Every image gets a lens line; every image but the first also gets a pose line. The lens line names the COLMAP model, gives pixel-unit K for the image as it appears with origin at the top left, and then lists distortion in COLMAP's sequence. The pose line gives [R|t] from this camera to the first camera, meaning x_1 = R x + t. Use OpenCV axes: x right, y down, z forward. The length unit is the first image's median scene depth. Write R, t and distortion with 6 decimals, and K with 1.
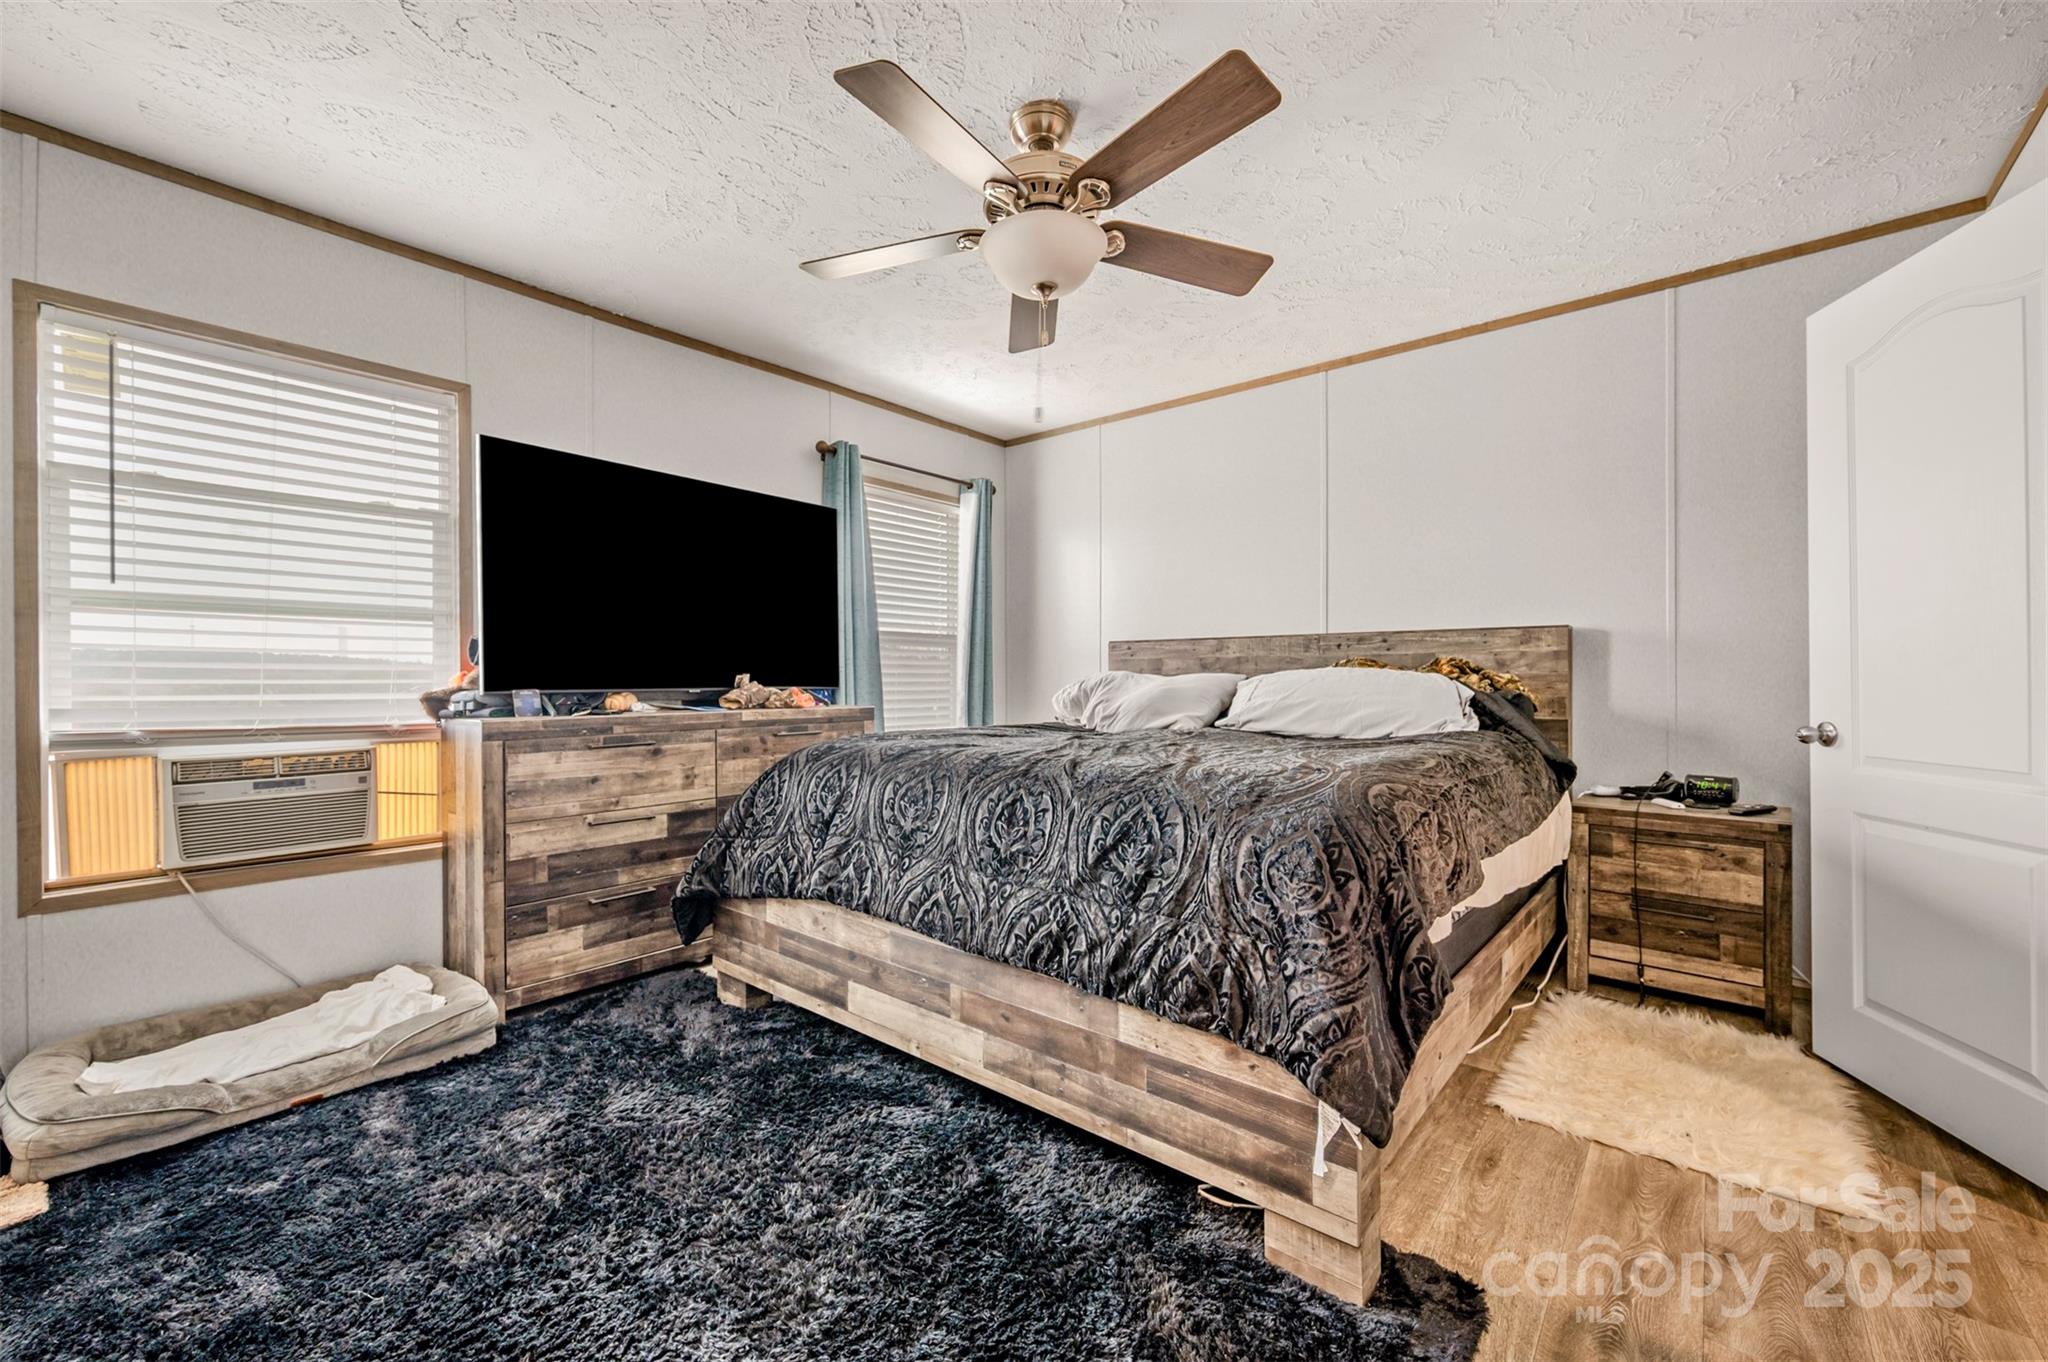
lens RADIAL K [[802.4, 0, 1042.2], [0, 802.4, 685.5], [0, 0, 1]] dist [0.000749, 0.000314]
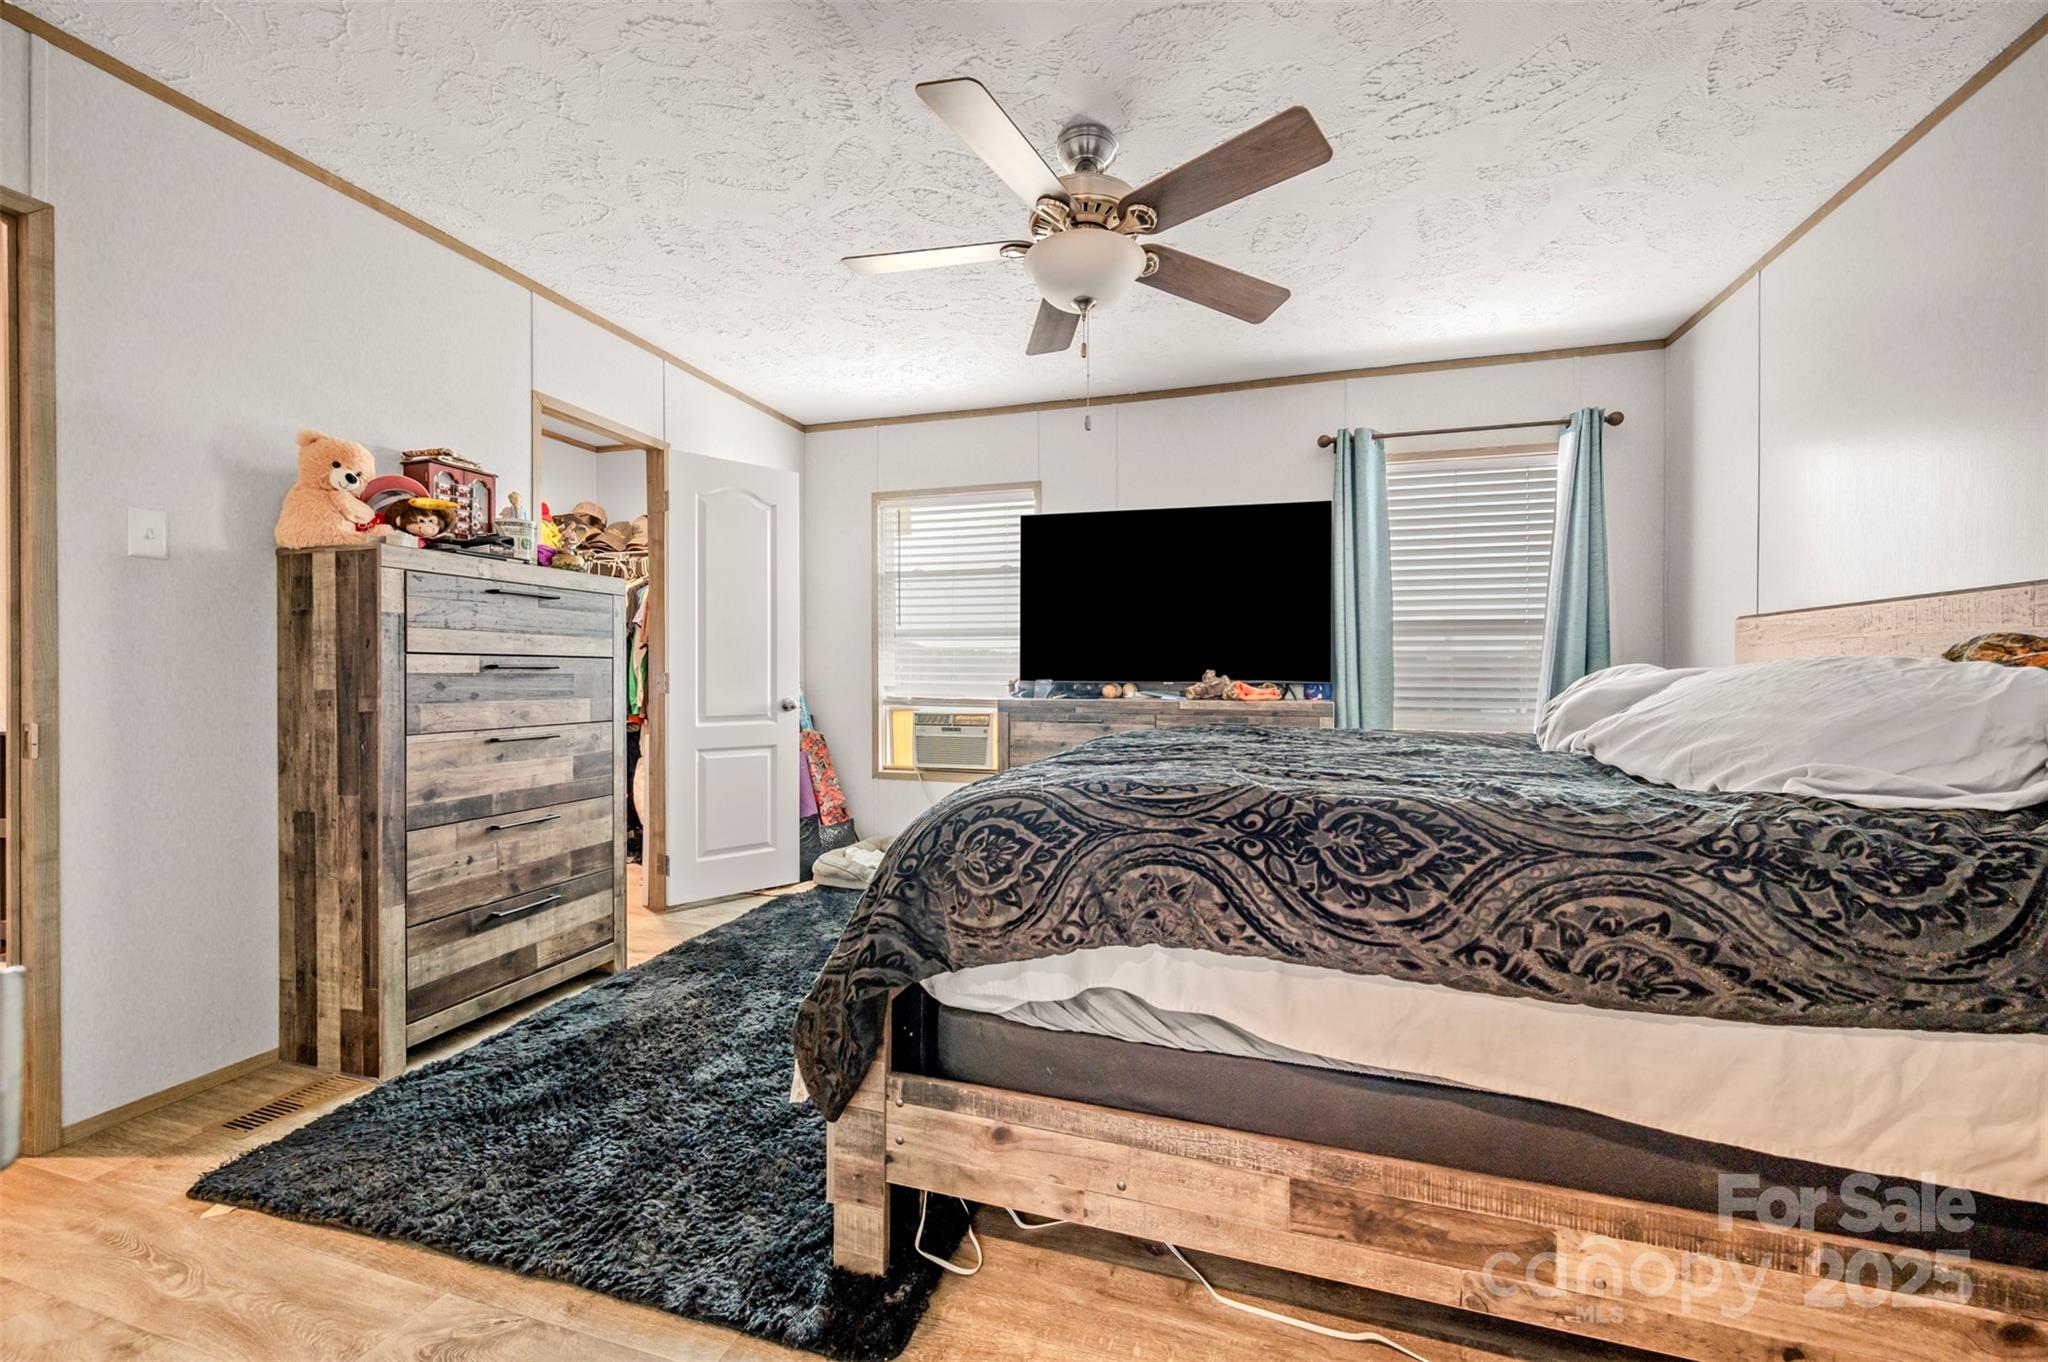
lens RADIAL K [[802.4, 0, 1042.9], [0, 802.4, 678.3], [0, 0, 1]] dist [0.000749, 0.000314]
pose [[0.405870, 0.010943, -0.913865, 0.698595], [-0.012288, 0.999903, 0.006516, -0.007151], [0.913848, 0.008584, 0.405965, 0.393160]]
